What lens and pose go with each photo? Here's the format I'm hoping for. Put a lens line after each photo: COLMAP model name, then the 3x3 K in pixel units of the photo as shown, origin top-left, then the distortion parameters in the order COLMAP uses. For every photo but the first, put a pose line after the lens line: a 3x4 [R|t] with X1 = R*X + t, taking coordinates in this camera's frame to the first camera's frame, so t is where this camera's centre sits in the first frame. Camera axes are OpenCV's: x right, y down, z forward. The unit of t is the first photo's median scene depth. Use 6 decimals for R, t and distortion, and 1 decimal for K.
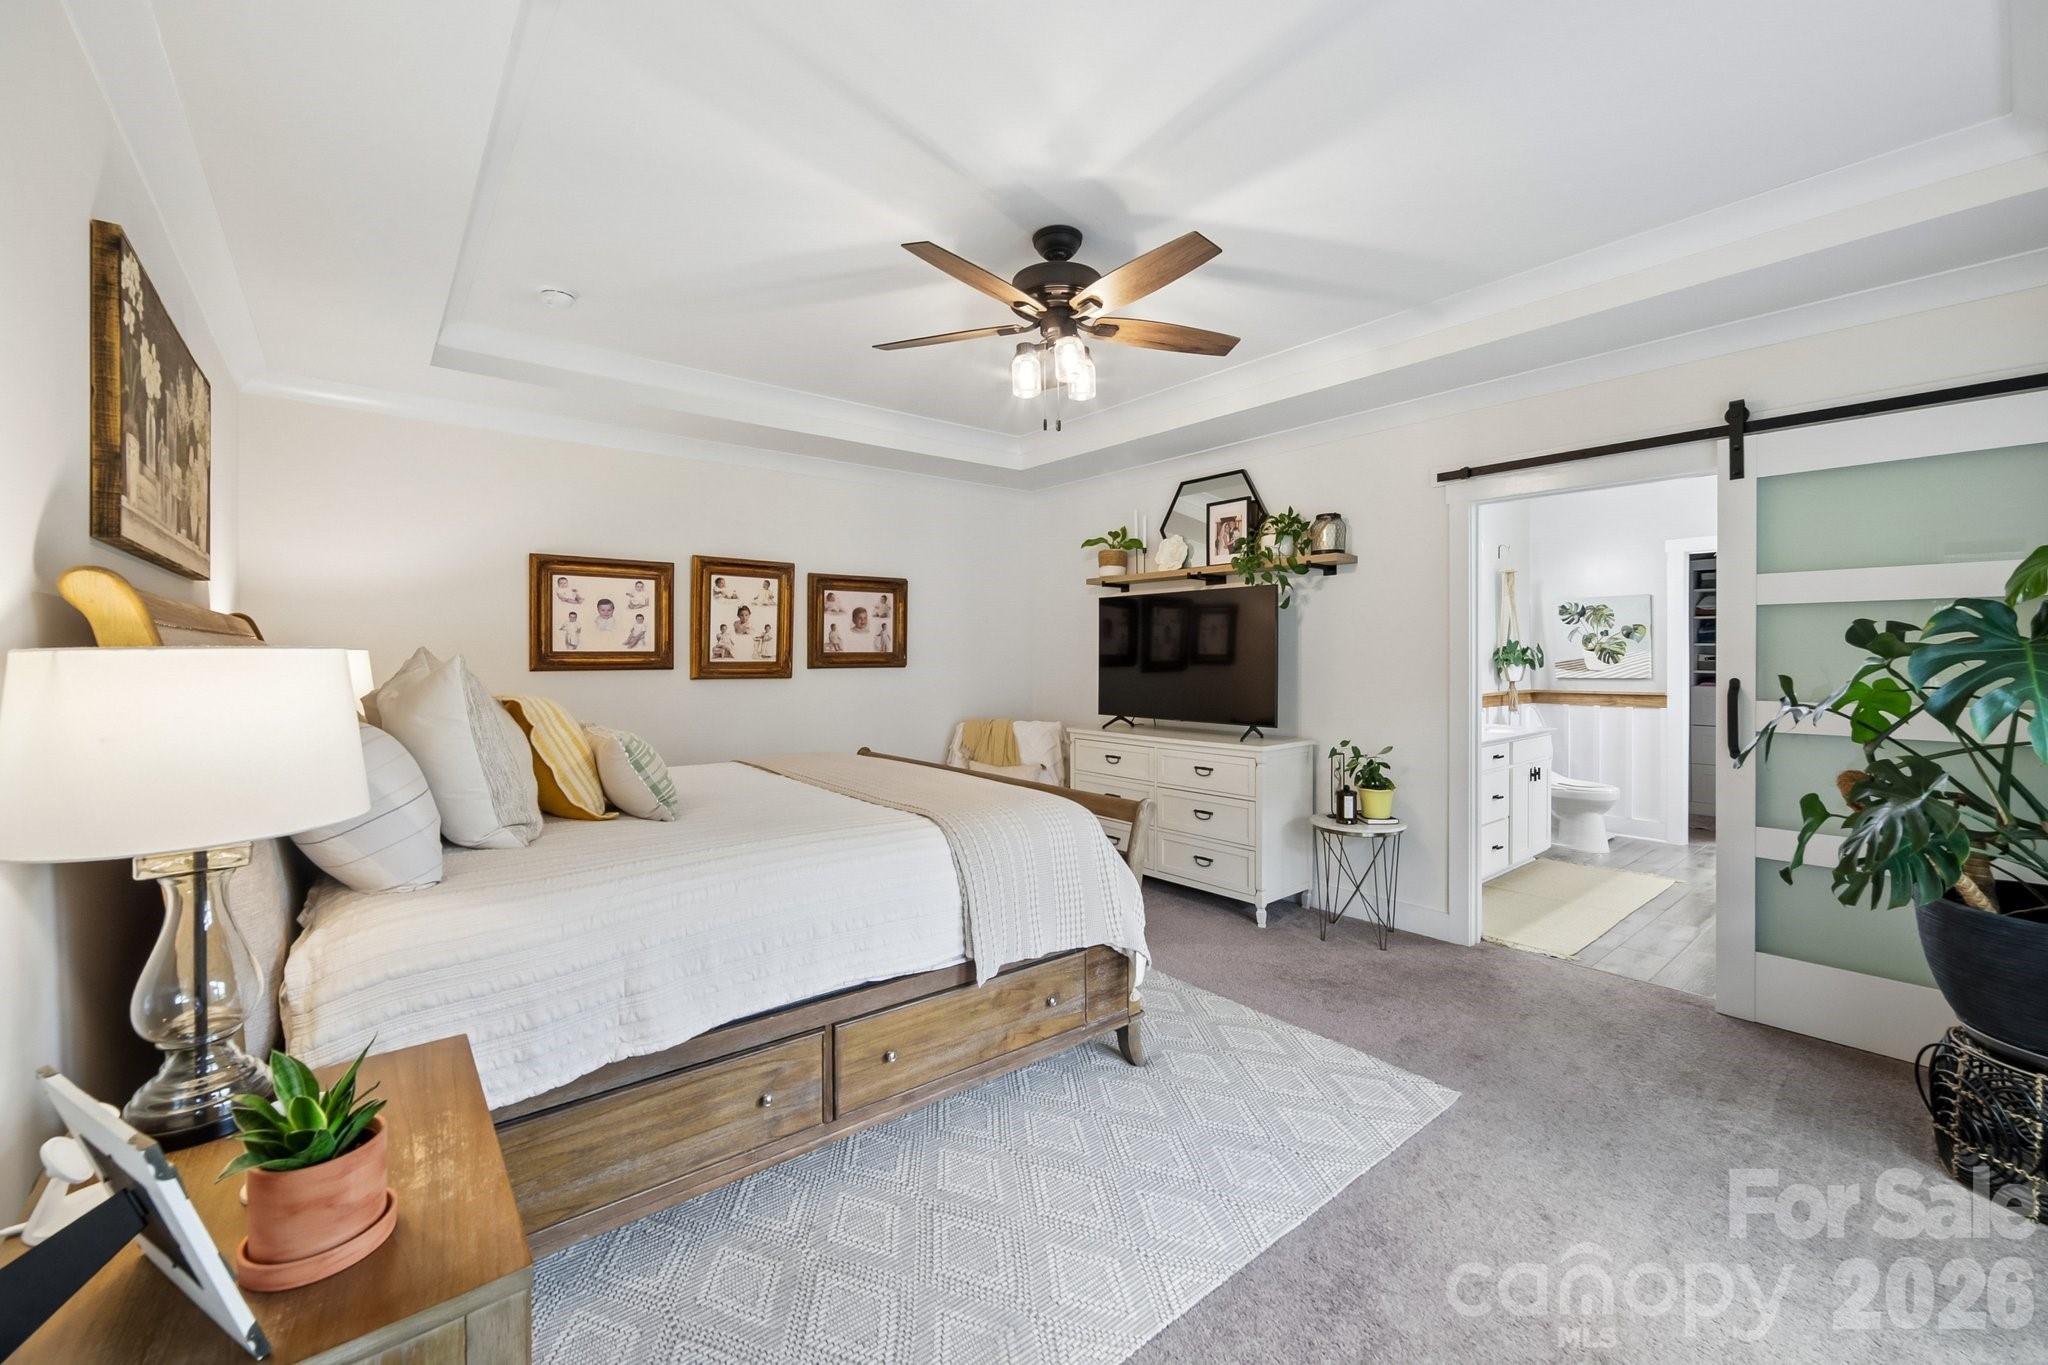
lens RADIAL K [[813.8, 0, 1022.3], [0, 813.8, 664.3], [0, 0, 1]] dist [-0.012102, 0.000025]
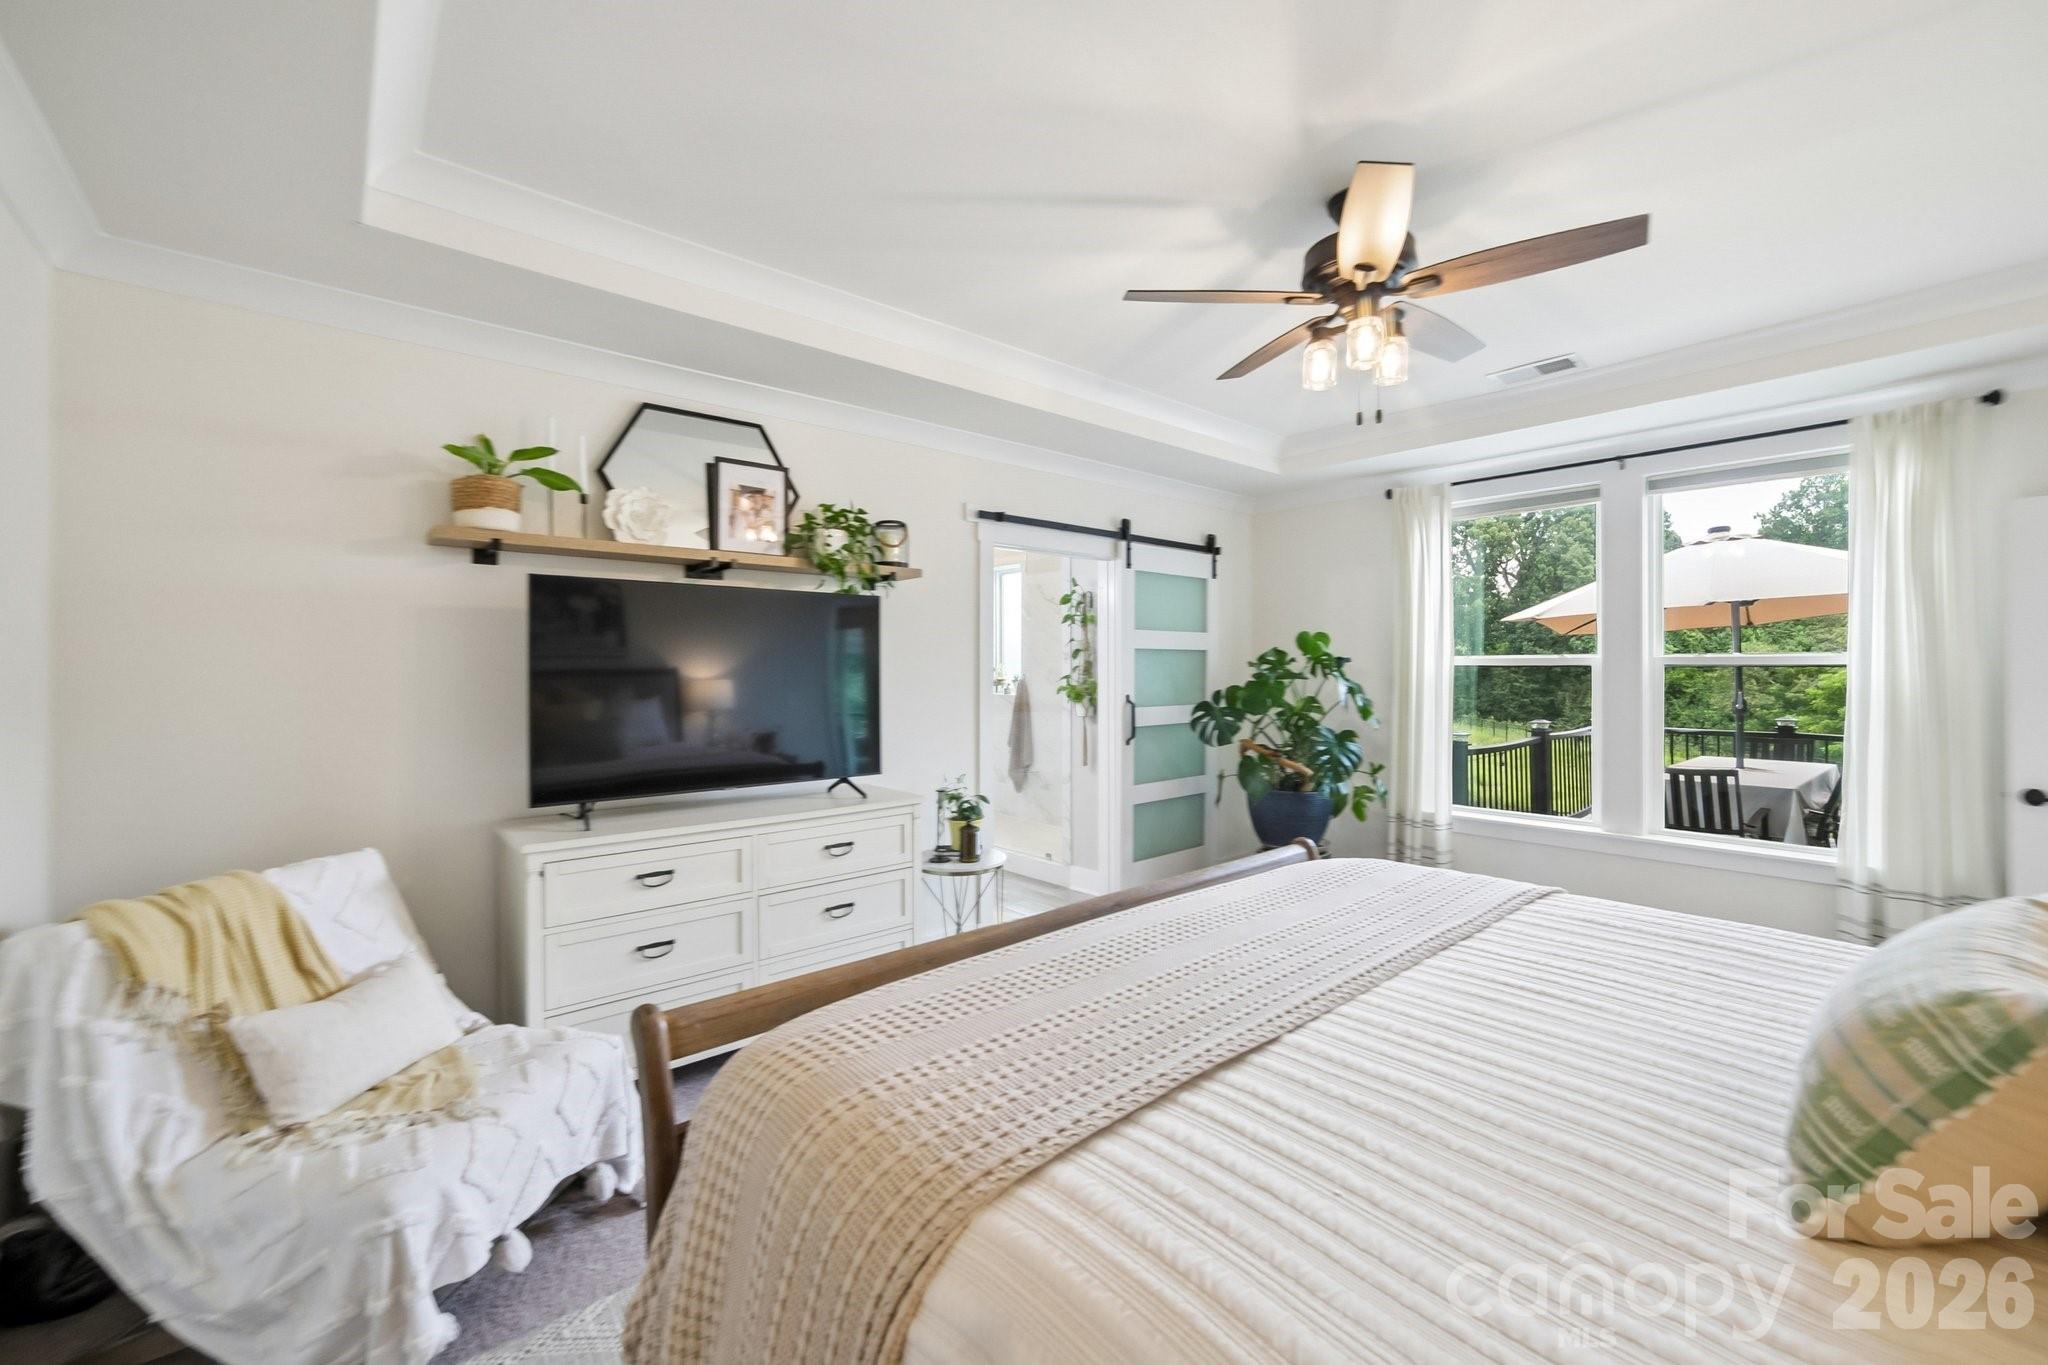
lens RADIAL K [[813.8, 0, 1024.6], [0, 813.8, 675.1], [0, 0, 1]] dist [-0.012102, 0.000025]
pose [[-0.021938, -0.006727, 0.999737, -0.642946], [0.012274, 0.999900, 0.006997, -0.031268], [-0.999684, 0.012424, -0.021854, 1.132213]]
